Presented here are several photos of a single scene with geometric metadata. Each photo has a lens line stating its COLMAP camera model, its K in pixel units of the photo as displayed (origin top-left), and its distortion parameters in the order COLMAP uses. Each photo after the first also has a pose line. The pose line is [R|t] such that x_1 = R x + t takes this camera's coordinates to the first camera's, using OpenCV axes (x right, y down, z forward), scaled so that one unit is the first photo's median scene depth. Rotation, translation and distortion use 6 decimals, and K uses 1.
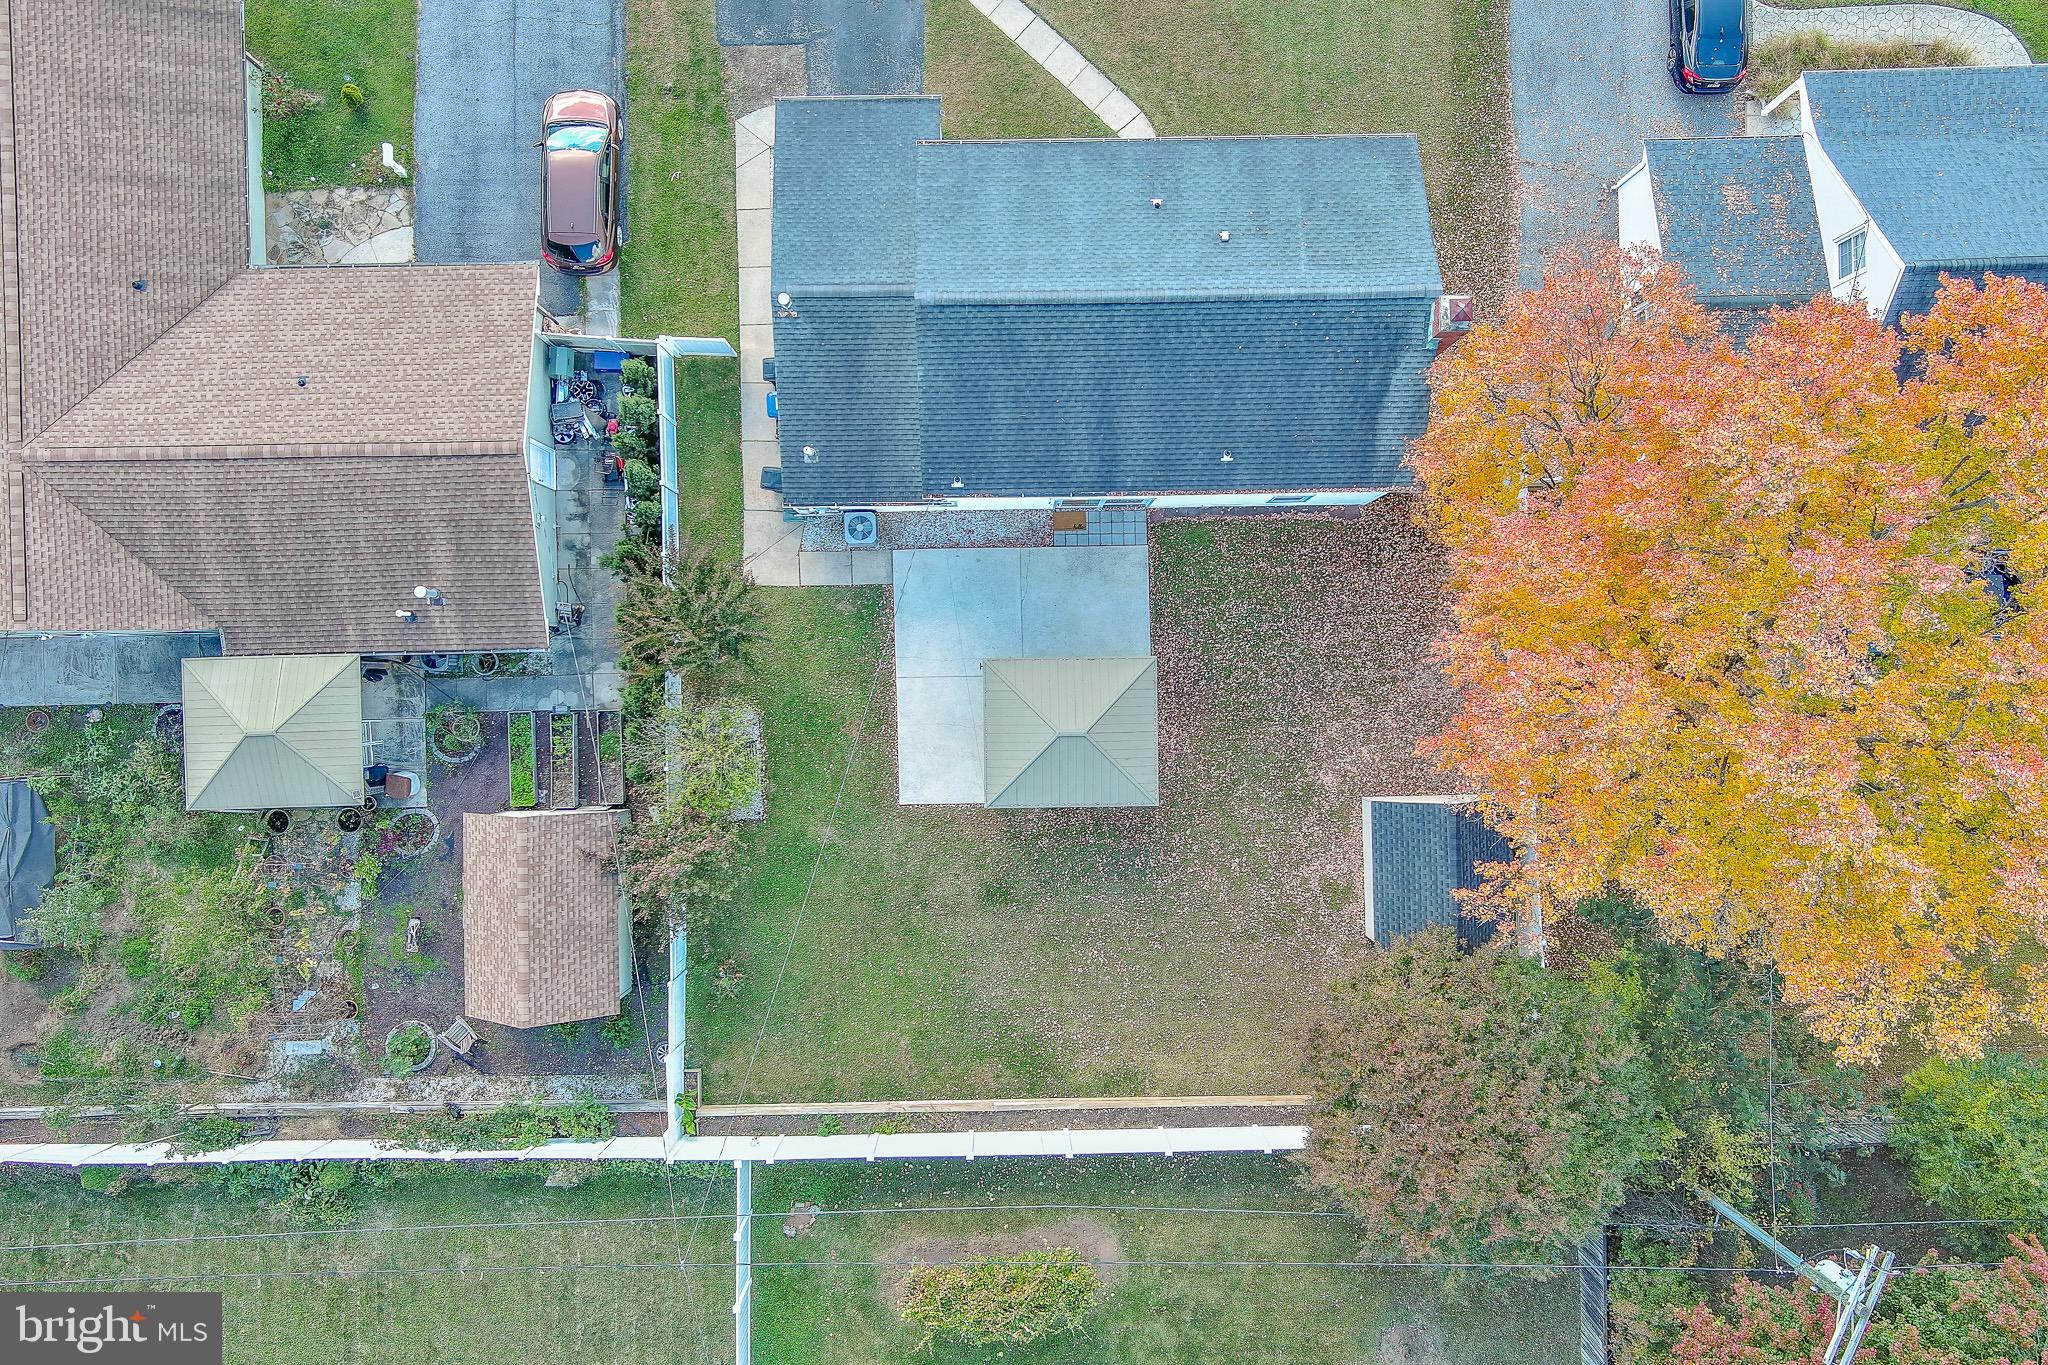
lens RADIAL K [[1586.1, 0, 1024.0], [0, 1586.1, 682.5], [0, 0, 1]] dist [0.018127, -0.006621]
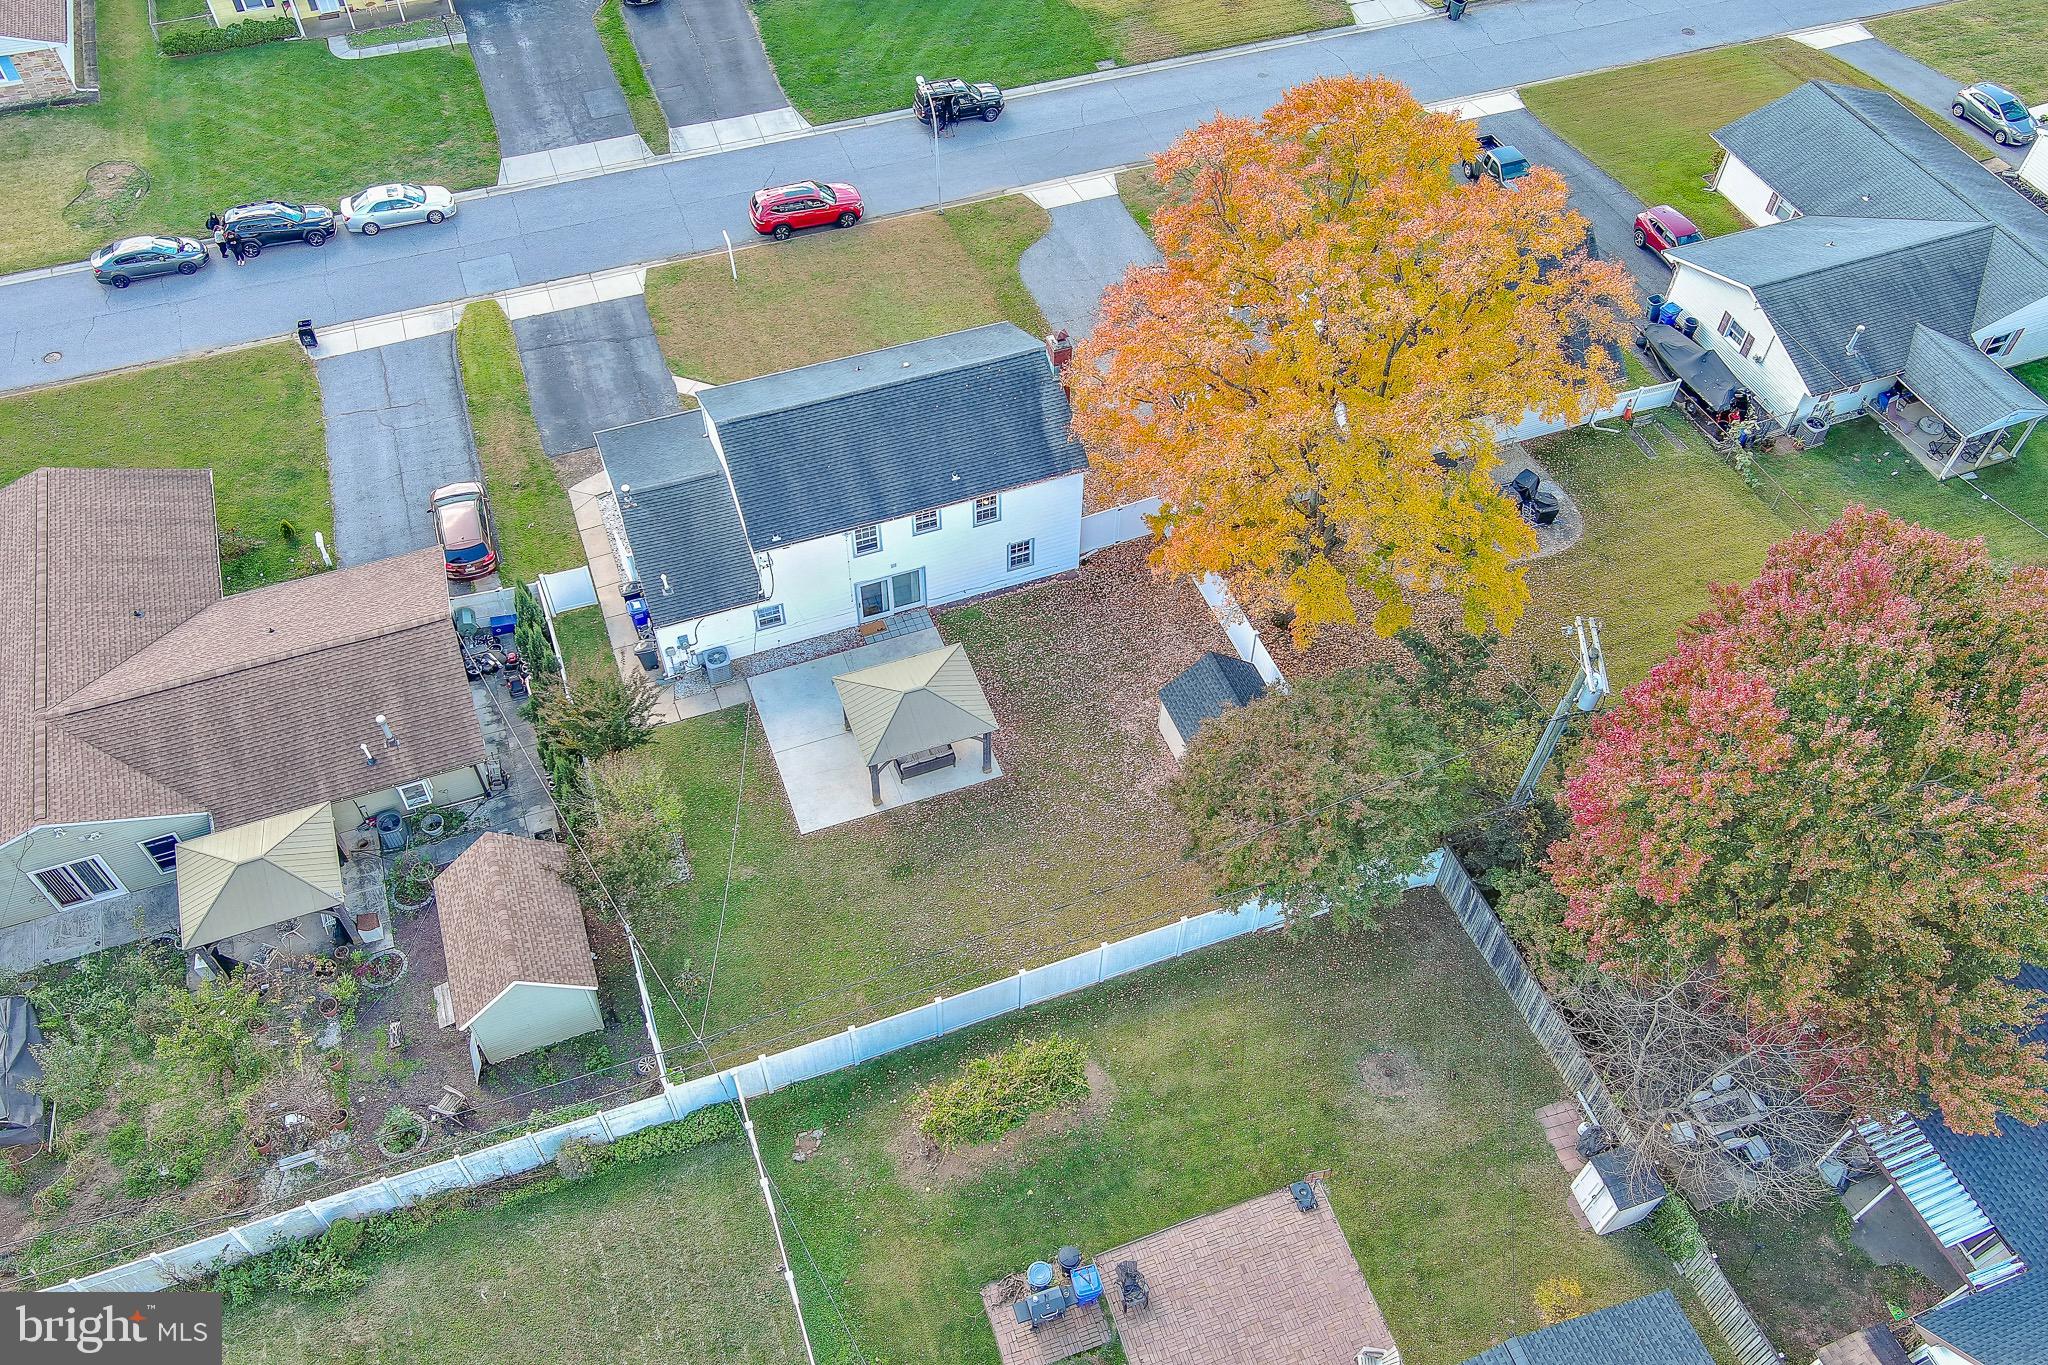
lens RADIAL K [[1591.4, 0, 1024.0], [0, 1591.4, 682.5], [0, 0, 1]] dist [0.012819, -0.002905]
pose [[0.942498, -0.258829, 0.211437, -0.147657], [0.334196, 0.736212, -0.588477, 0.769683], [-0.003347, 0.625300, 0.780378, -0.002100]]
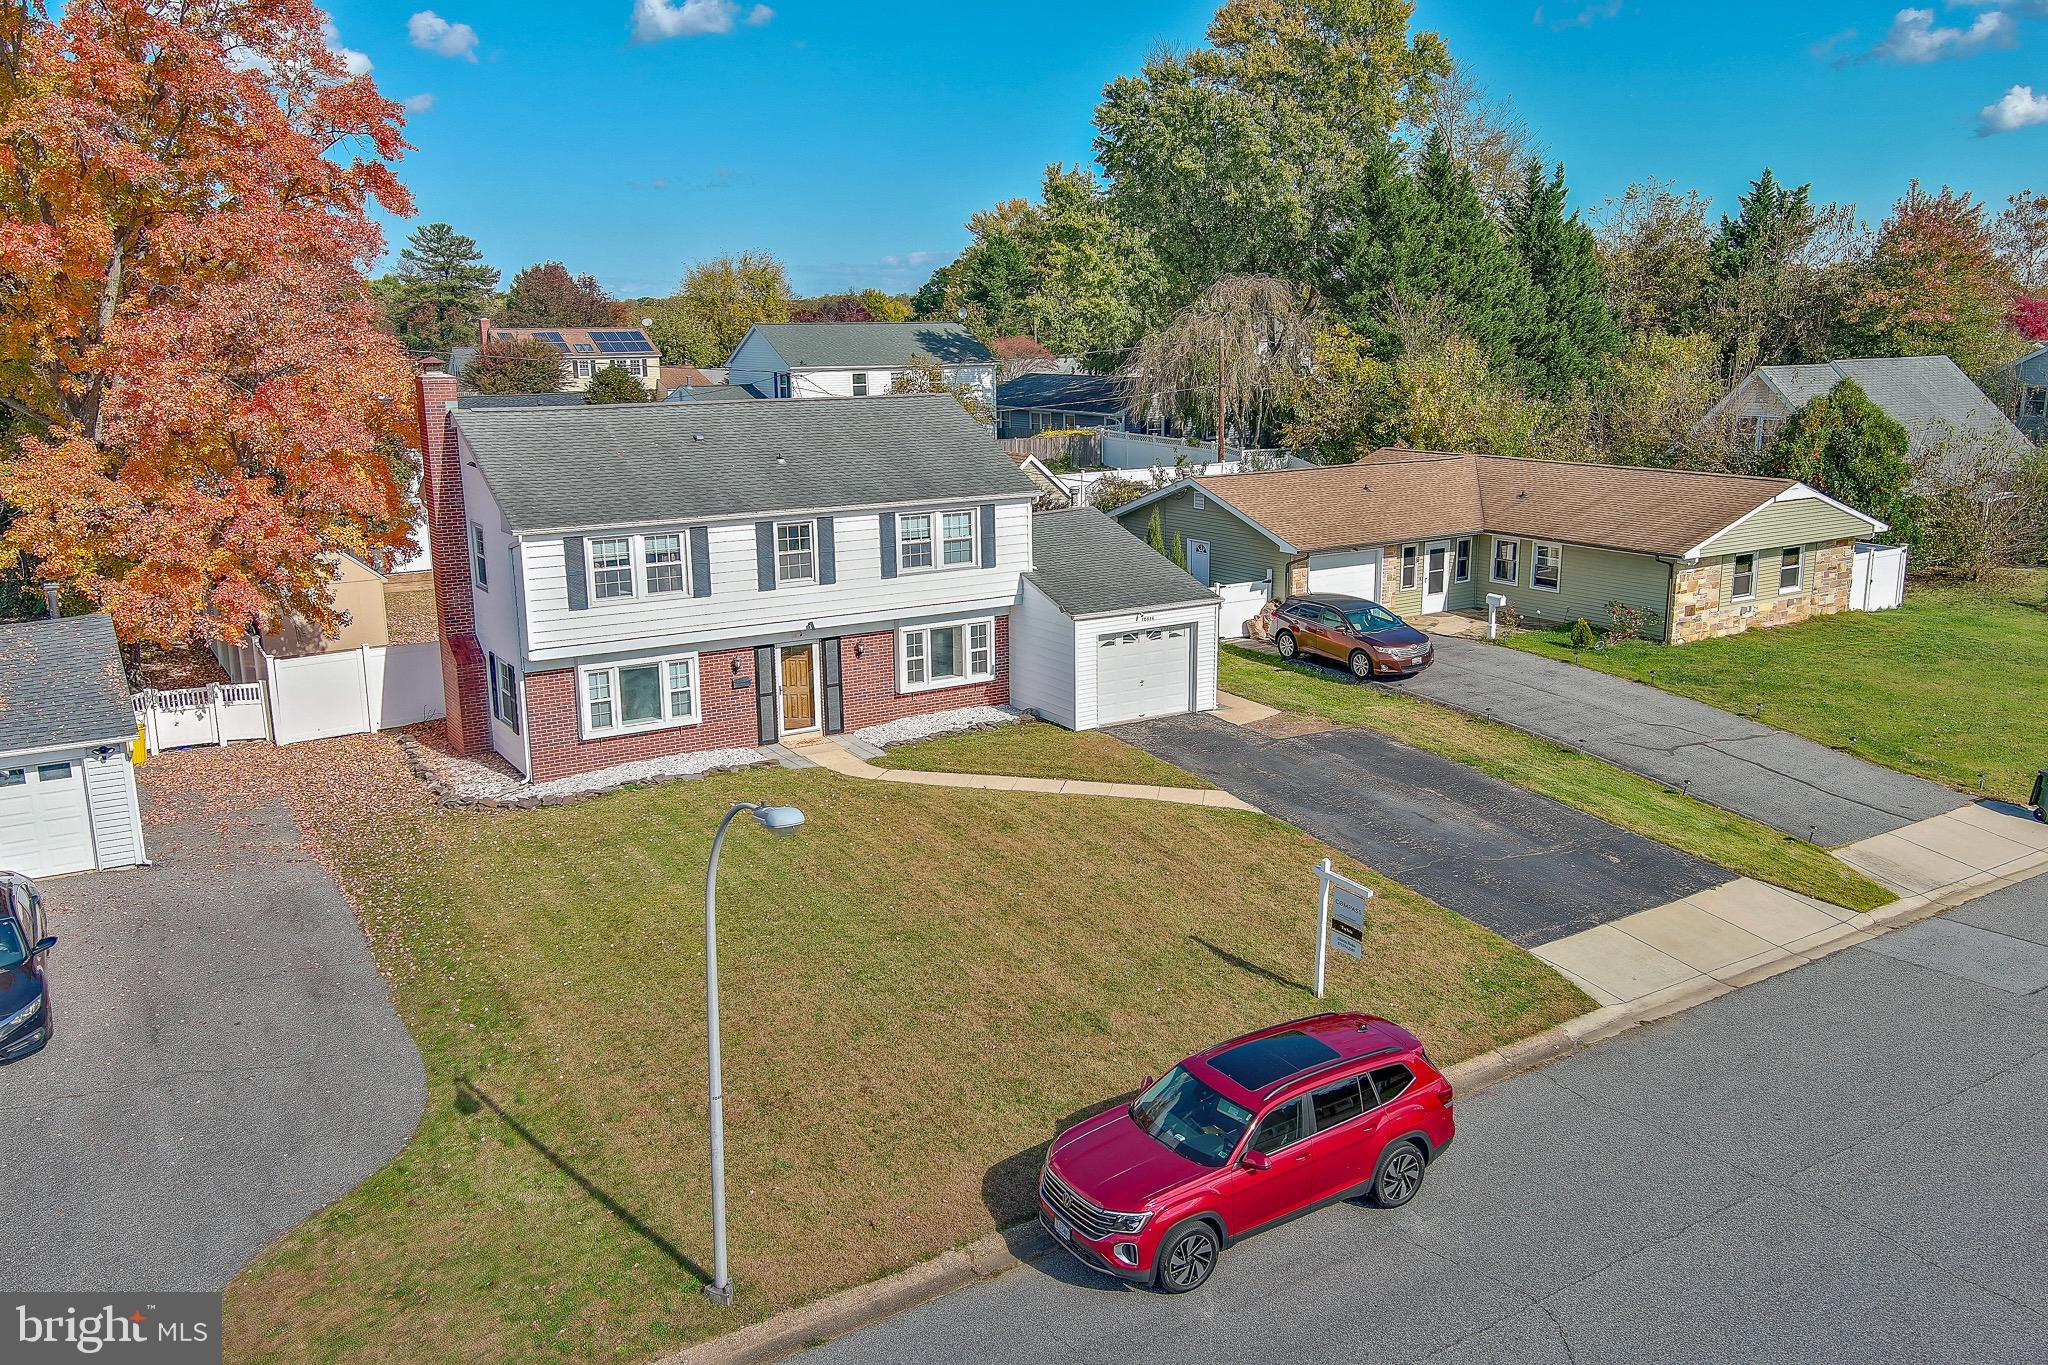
lens RADIAL K [[1585.6, 0, 1024.0], [0, 1585.6, 682.5], [0, 0, 1]] dist [0.064847, -0.133323]
pose [[-0.855067, 0.113856, -0.505862, 0.399046], [-0.518504, -0.180991, 0.835701, -1.047403], [0.003593, 0.976872, 0.213794, 0.821388]]
